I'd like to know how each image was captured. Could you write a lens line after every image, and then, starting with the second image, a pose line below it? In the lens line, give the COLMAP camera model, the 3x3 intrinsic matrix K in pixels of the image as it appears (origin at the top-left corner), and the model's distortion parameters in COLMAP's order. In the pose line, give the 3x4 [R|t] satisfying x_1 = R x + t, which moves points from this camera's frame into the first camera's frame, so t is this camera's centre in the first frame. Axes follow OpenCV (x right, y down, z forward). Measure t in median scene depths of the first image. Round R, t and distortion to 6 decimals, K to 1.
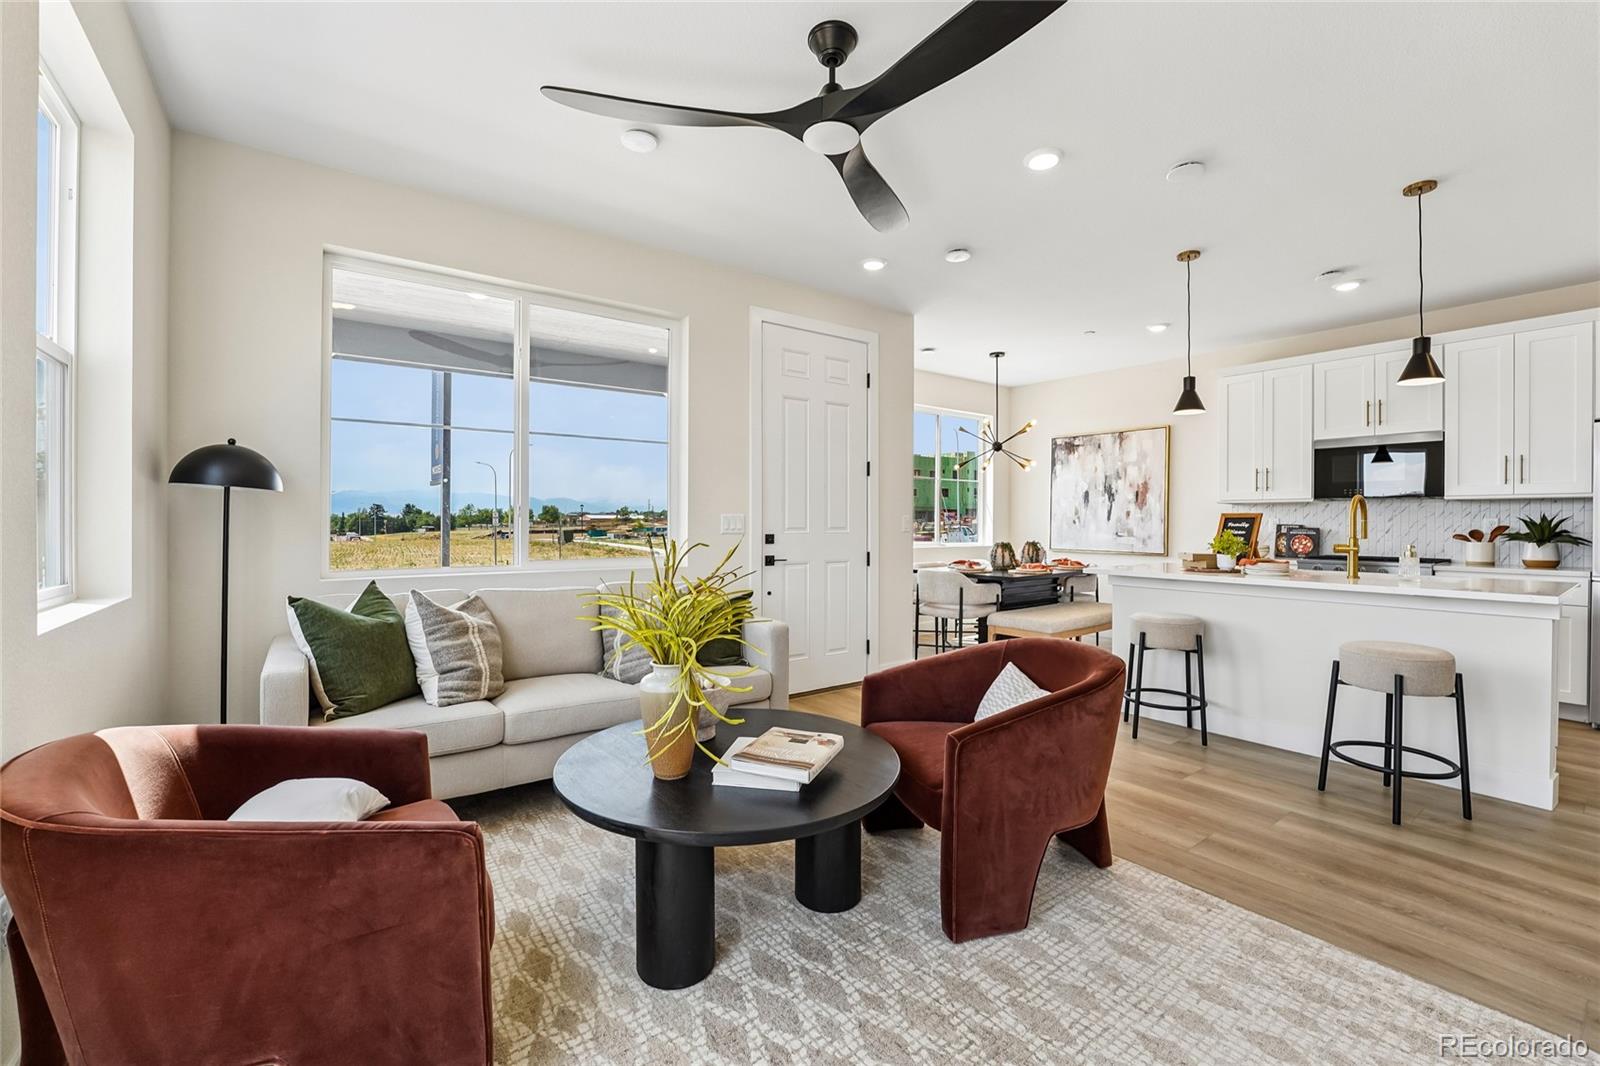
lens RADIAL K [[659.4, 0, 794.8], [0, 659.4, 526.6], [0, 0, 1]] dist [-0.031079, 0.004188]
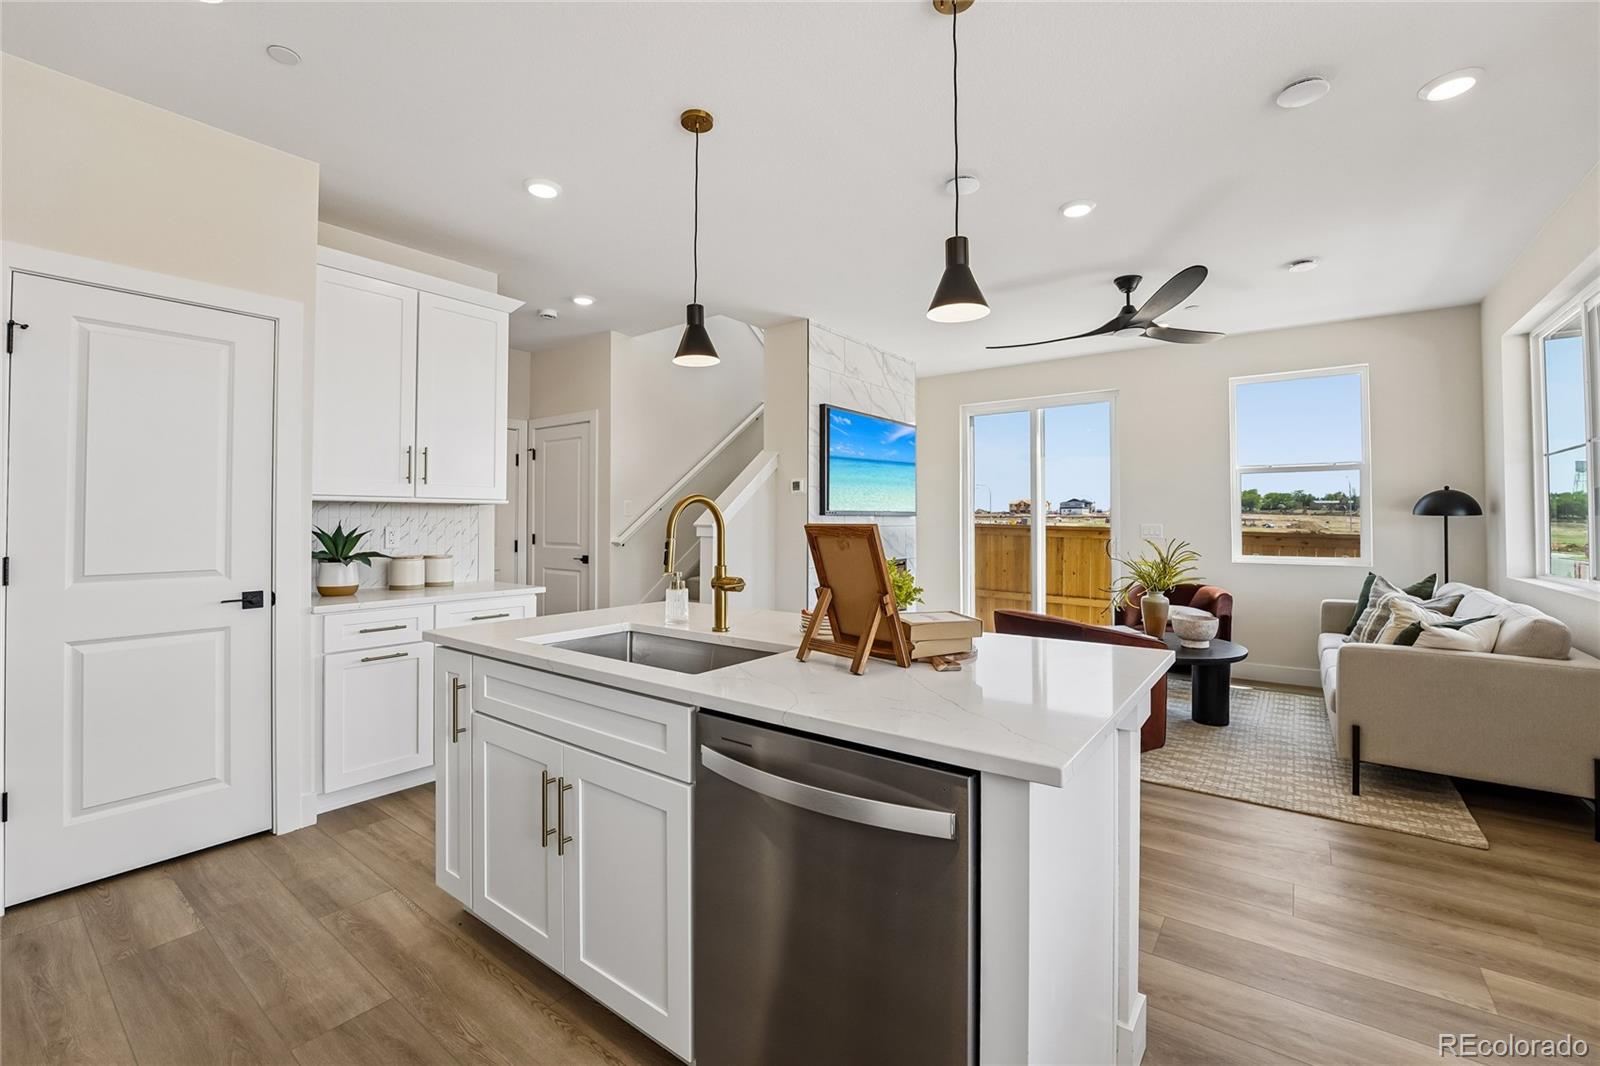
lens RADIAL K [[671.5, 0, 800.4], [0, 671.5, 505.8], [0, 0, 1]] dist [-0.029968, 0.005039]
pose [[-0.955845, -0.012104, -0.293623, 0.604319], [-0.006422, 0.999773, -0.020308, -0.017574], [0.293803, -0.017526, -0.955705, 1.010884]]
